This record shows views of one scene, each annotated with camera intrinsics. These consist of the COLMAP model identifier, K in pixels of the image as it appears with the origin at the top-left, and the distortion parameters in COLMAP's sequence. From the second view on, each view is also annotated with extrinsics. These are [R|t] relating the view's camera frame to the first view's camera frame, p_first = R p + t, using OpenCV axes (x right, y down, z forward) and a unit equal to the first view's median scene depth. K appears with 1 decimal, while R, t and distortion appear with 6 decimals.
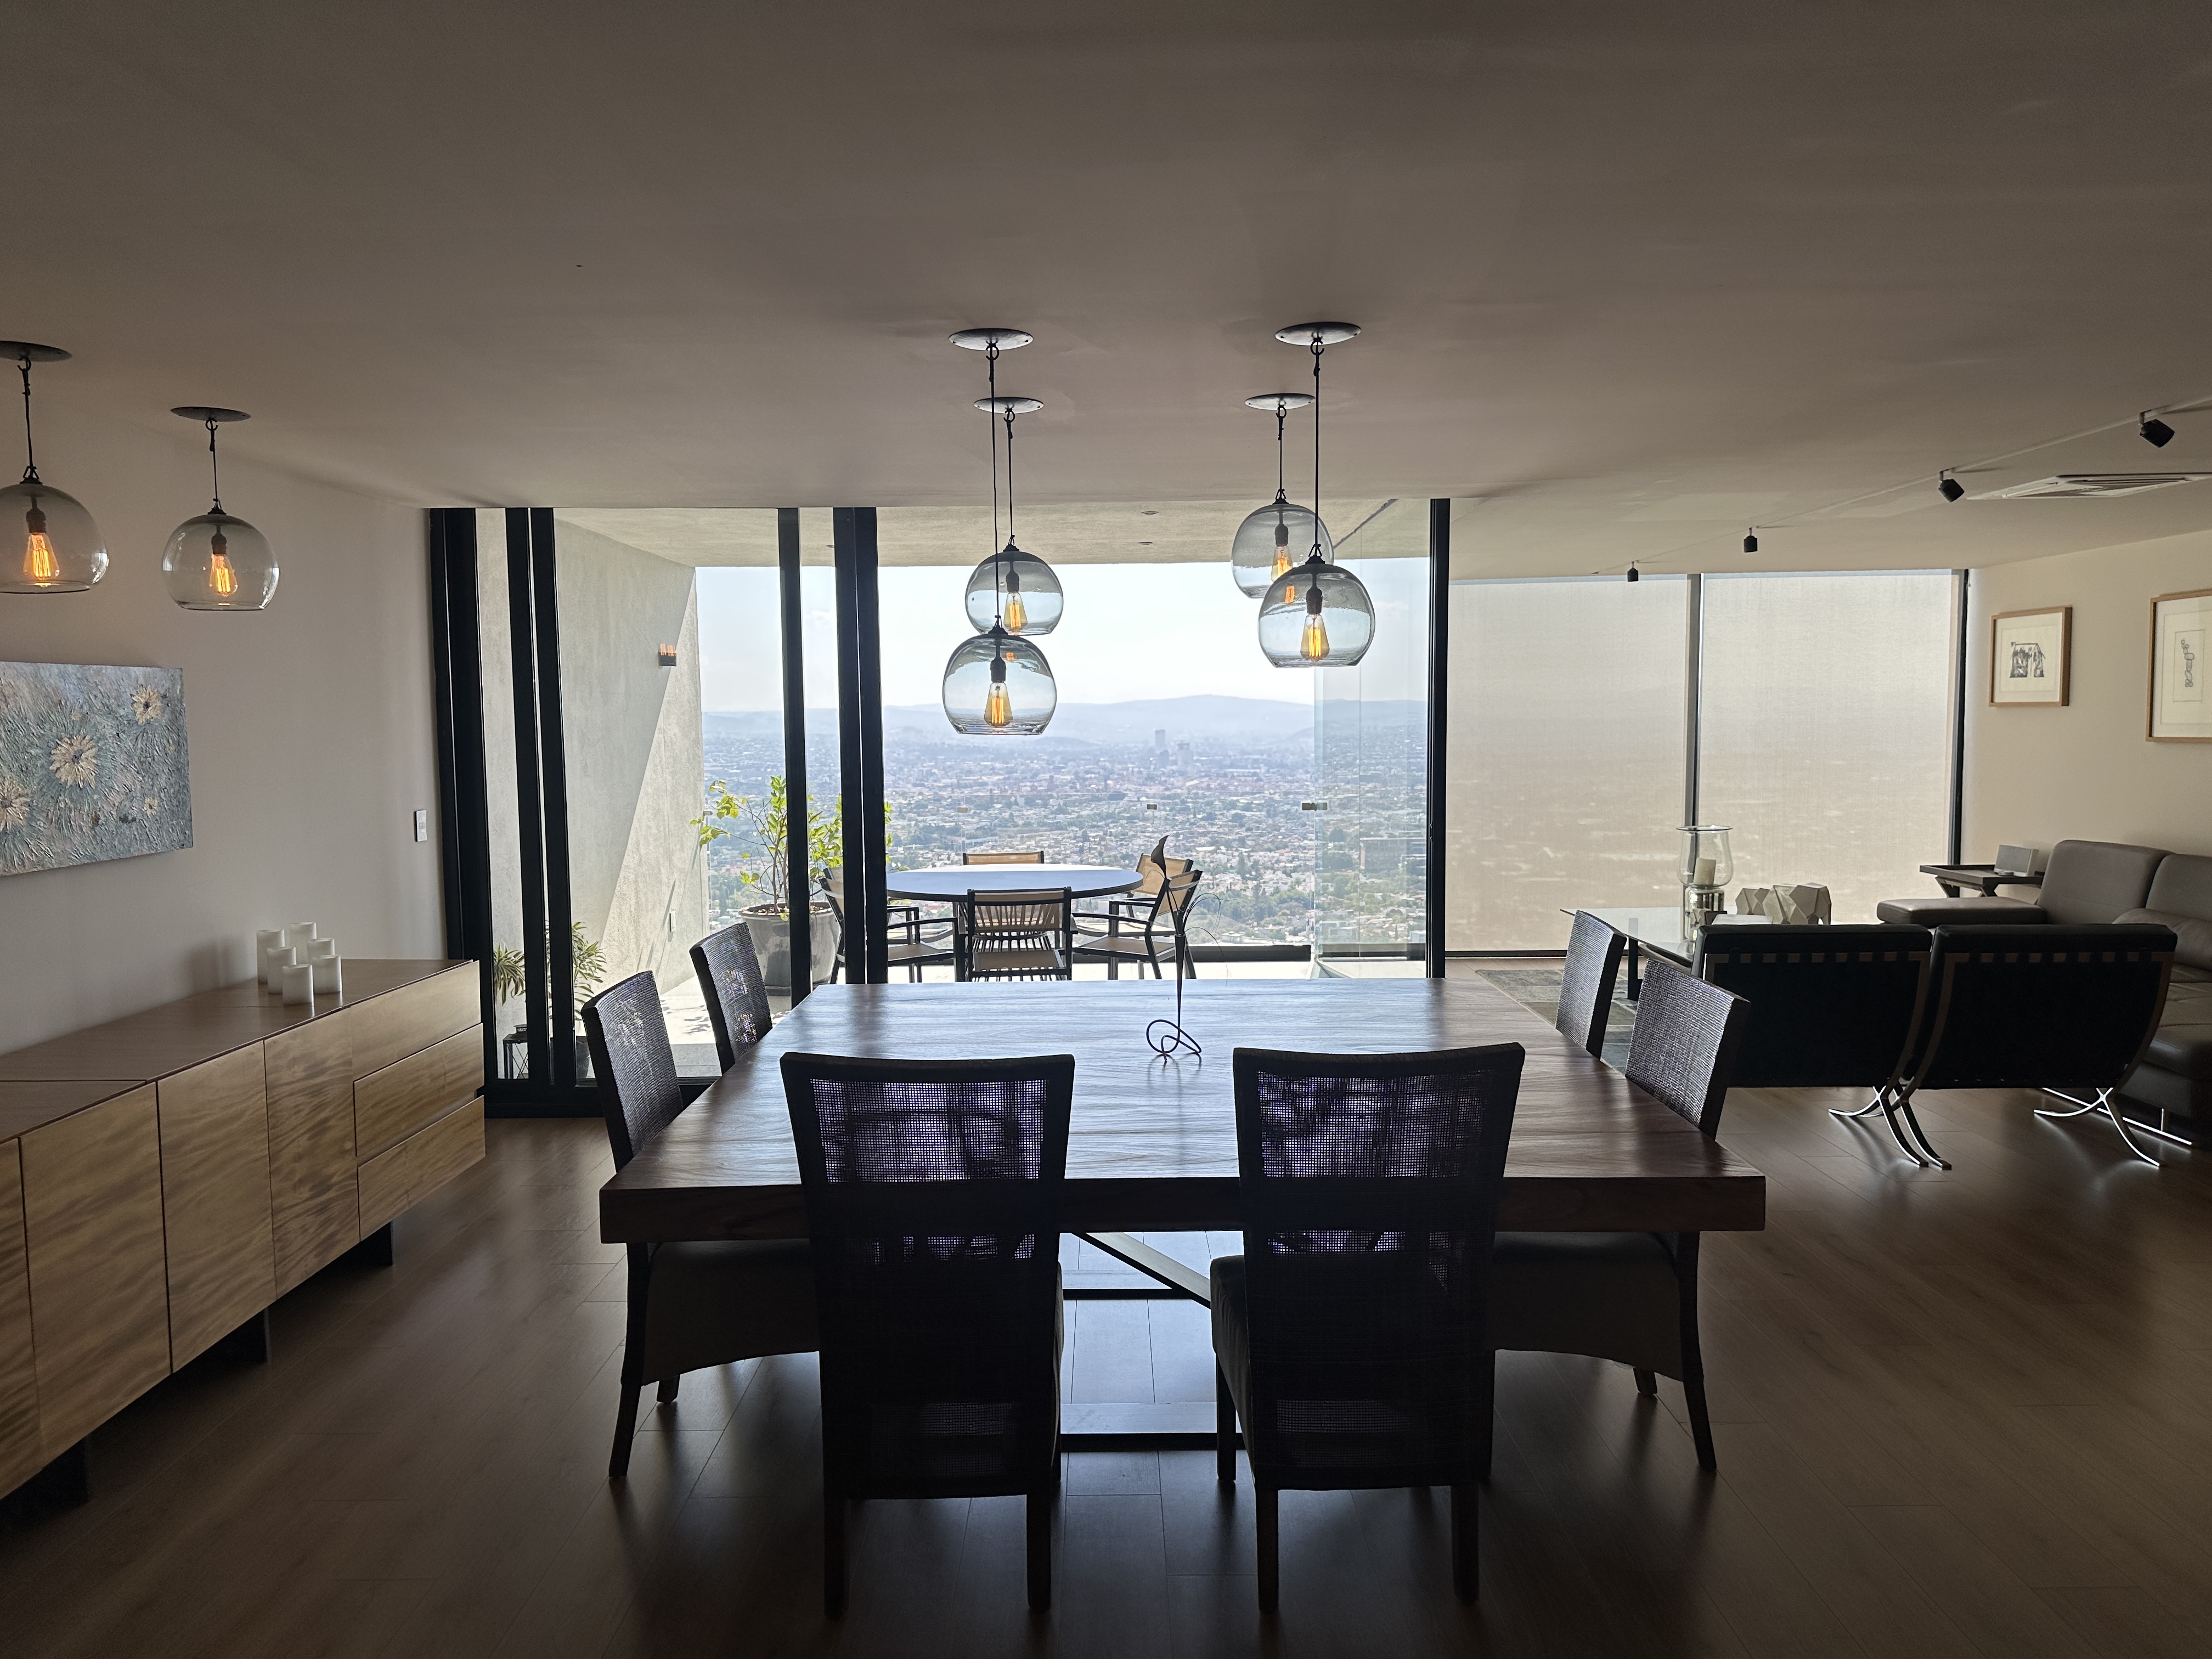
lens RADIAL K [[1534.2, 0, 1095.0], [0, 1534.2, 855.2], [0, 0, 1]] dist [0.066798, -0.087790]
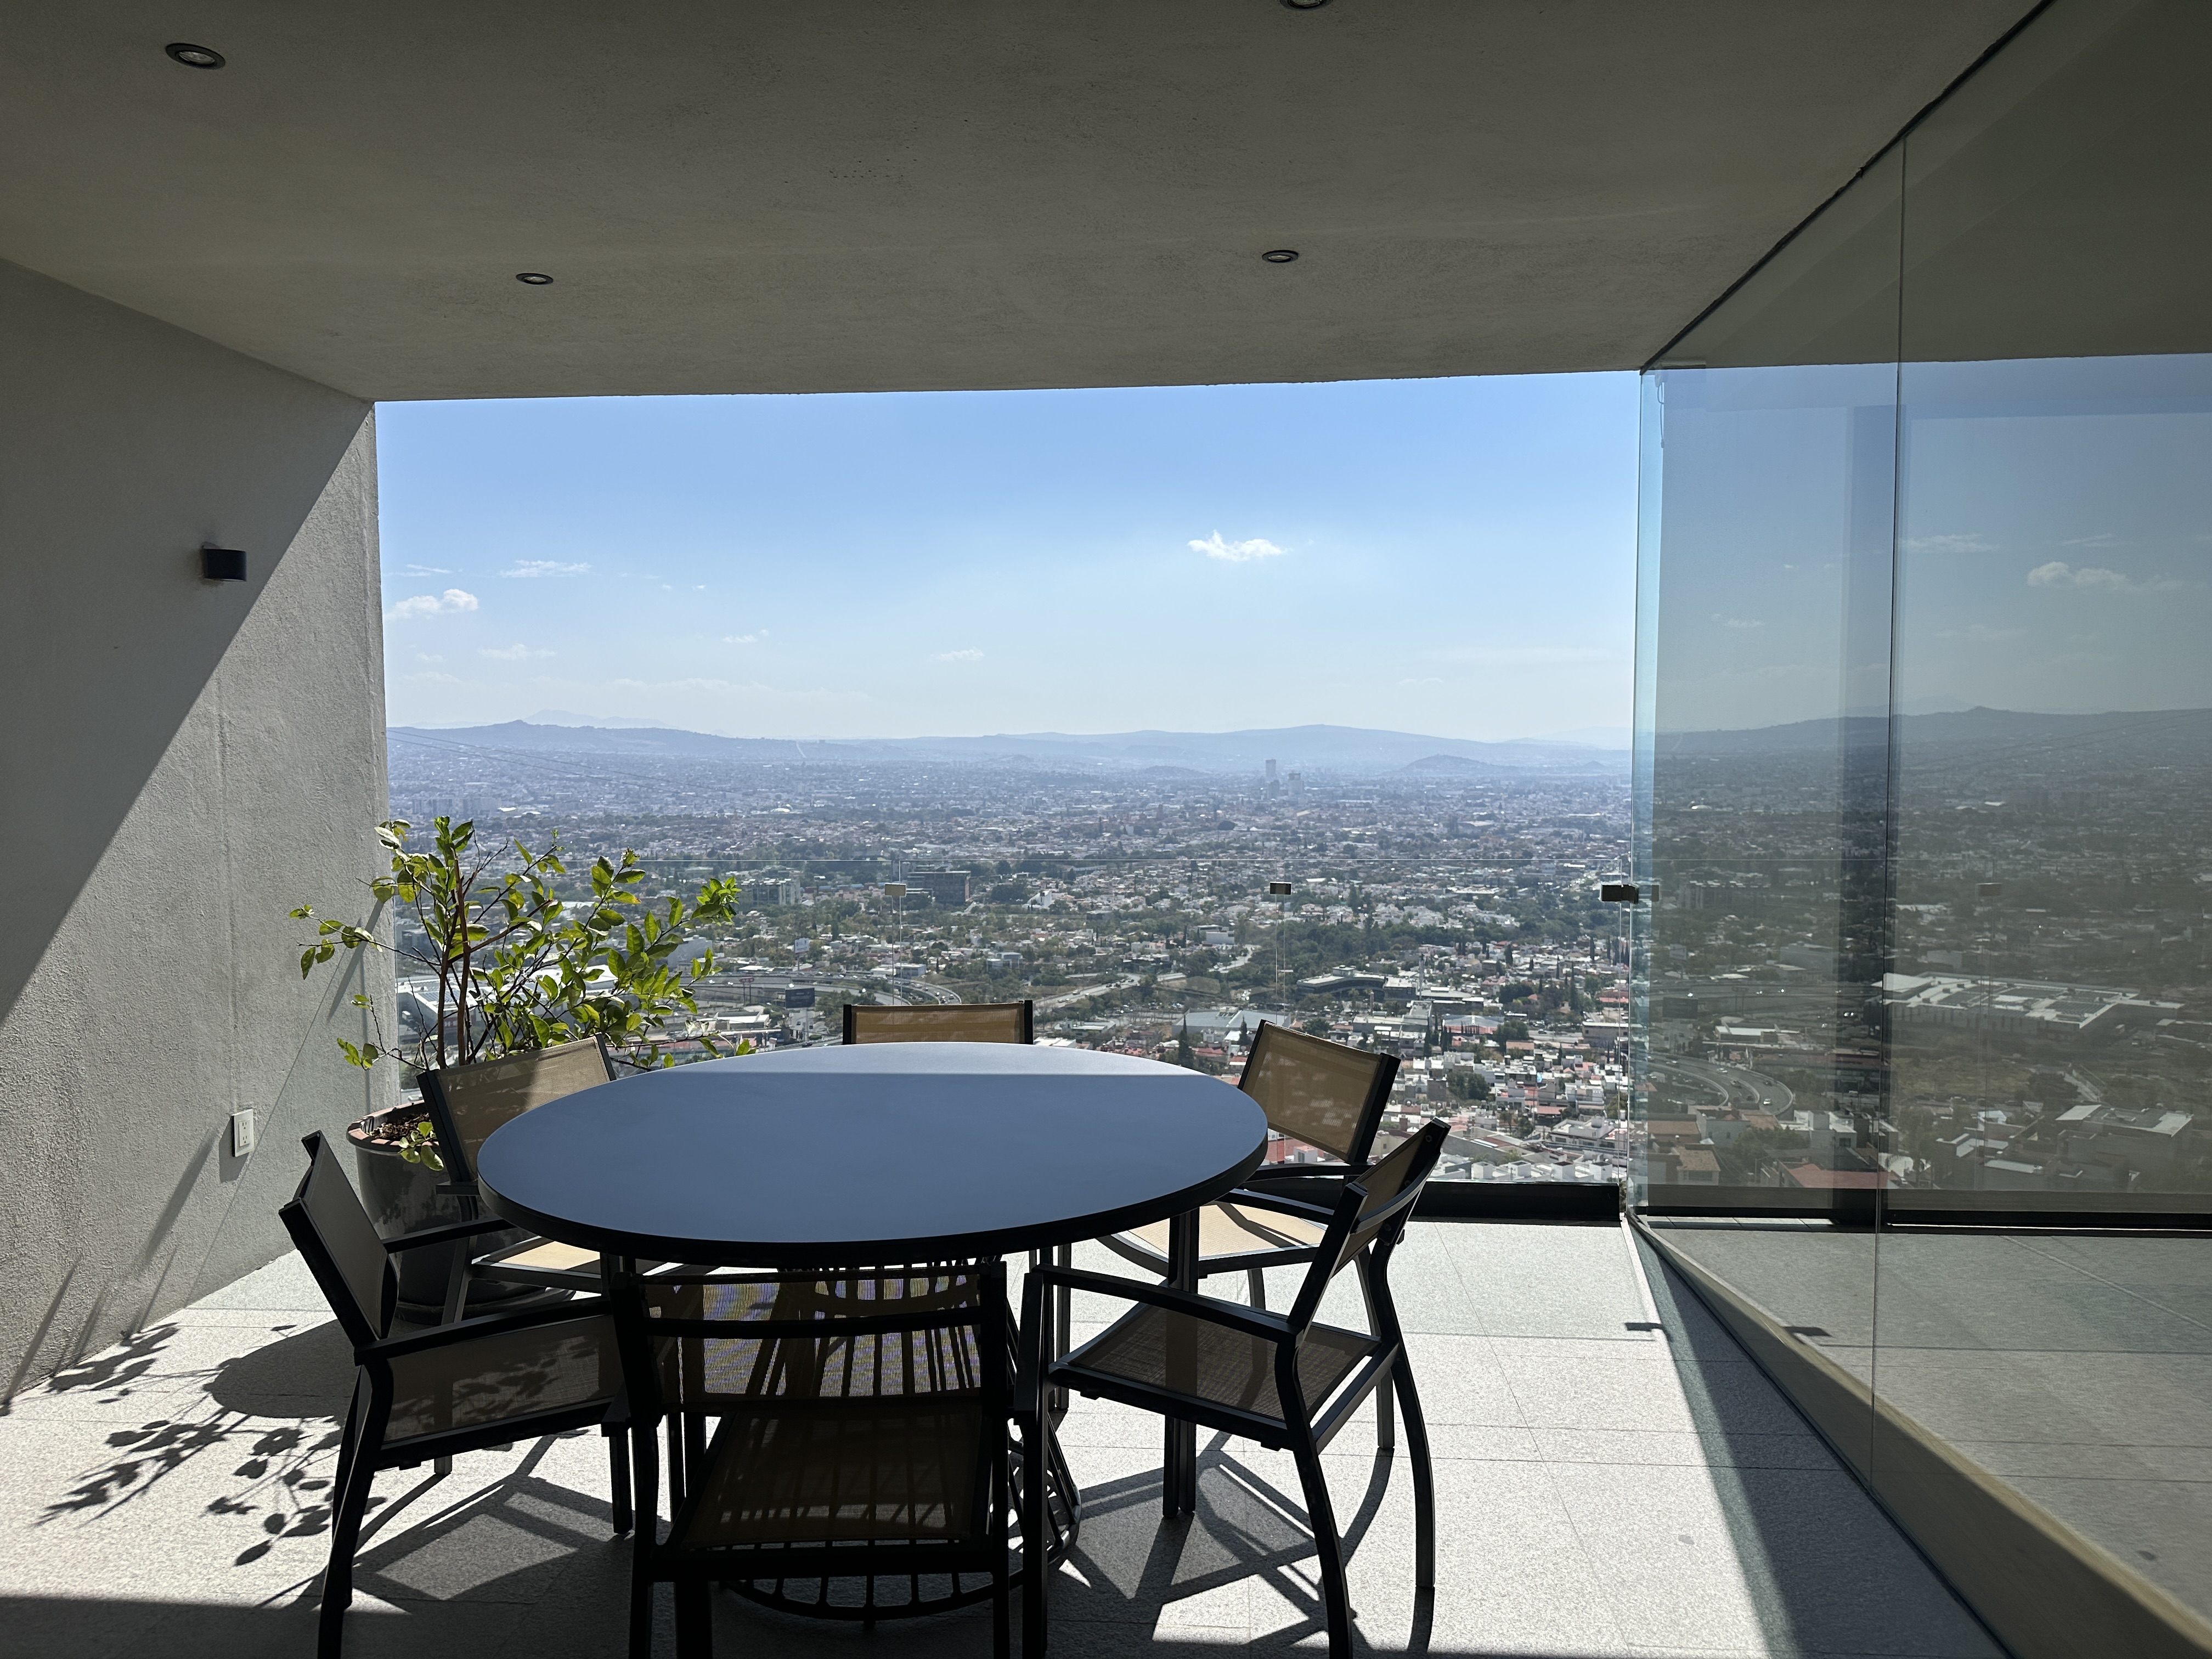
lens RADIAL K [[1534.2, 0, 1072.5], [0, 1534.2, 862.6], [0, 0, 1]] dist [0.066798, -0.087790]
pose [[0.996281, 0.012090, -0.085316, 0.019832], [-0.013284, 0.999821, -0.013445, -0.050828], [0.085138, 0.014528, 0.996263, 0.798763]]
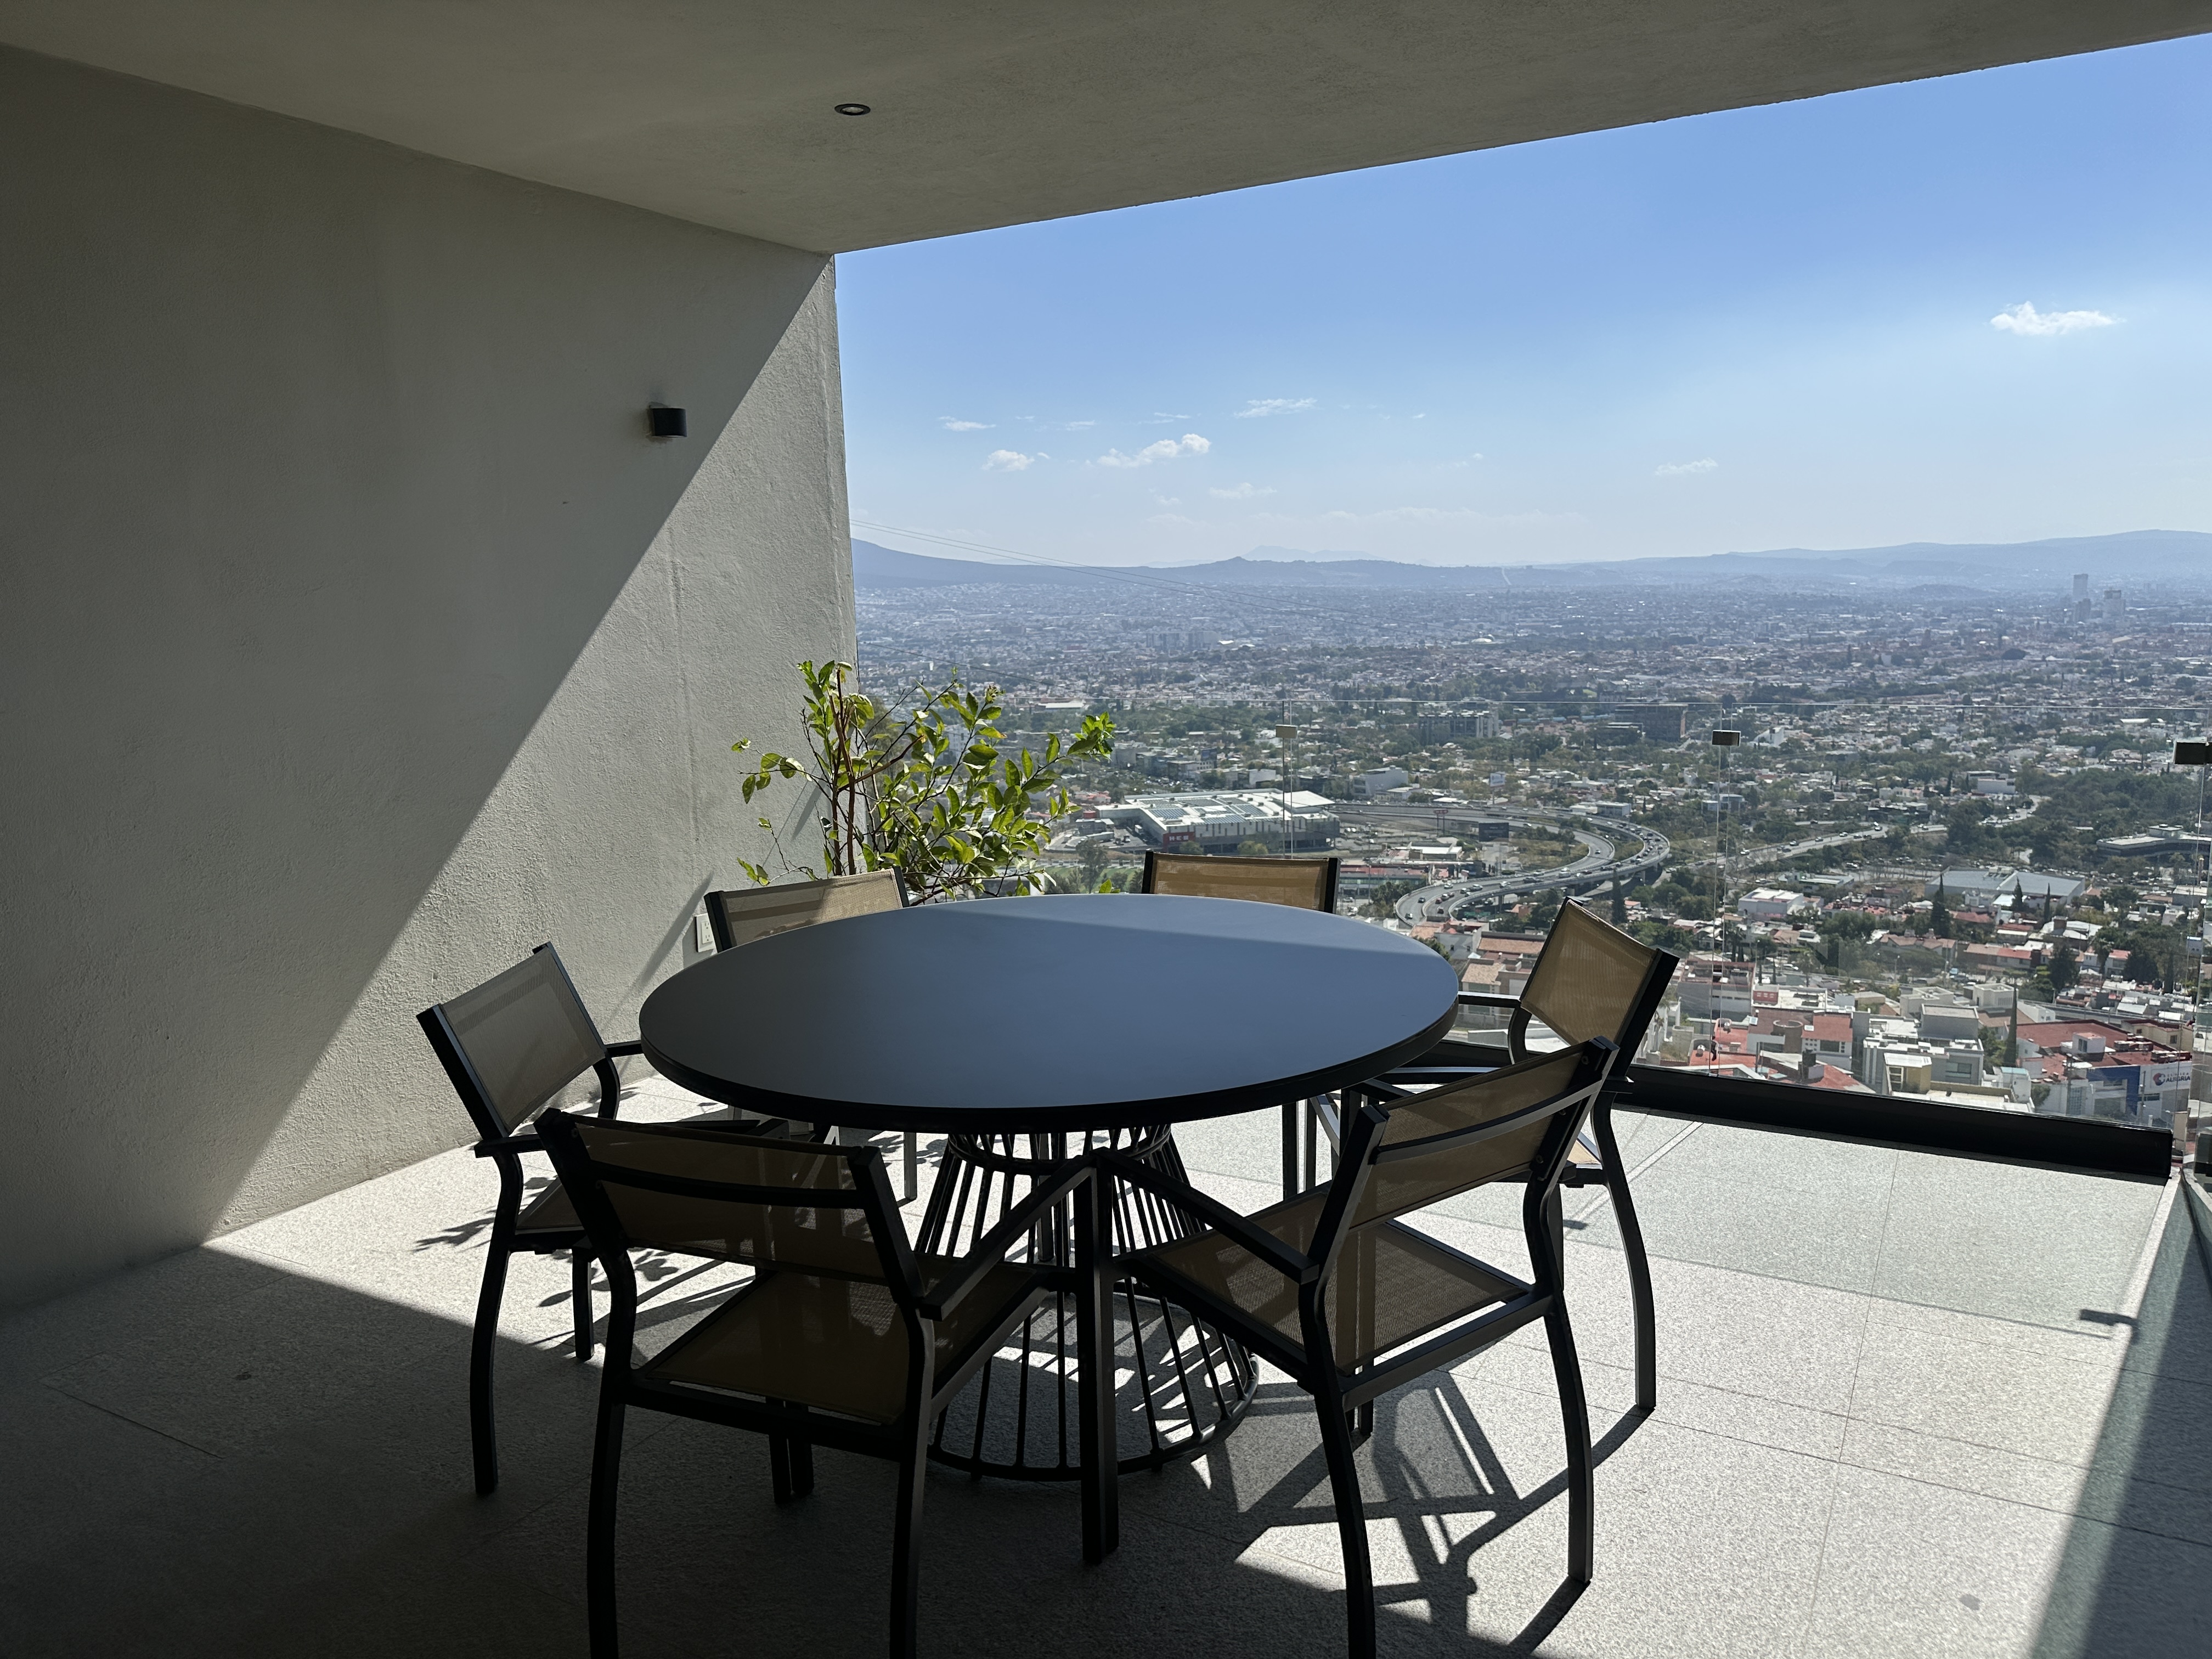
lens RADIAL K [[1534.2, 0, 1094.8], [0, 1534.2, 849.0], [0, 0, 1]] dist [0.066798, -0.087790]
pose [[0.869272, 0.071163, -0.489185, 0.145257], [-0.027532, 0.995018, 0.095823, -0.057590], [0.493567, -0.069827, 0.866900, 0.878979]]
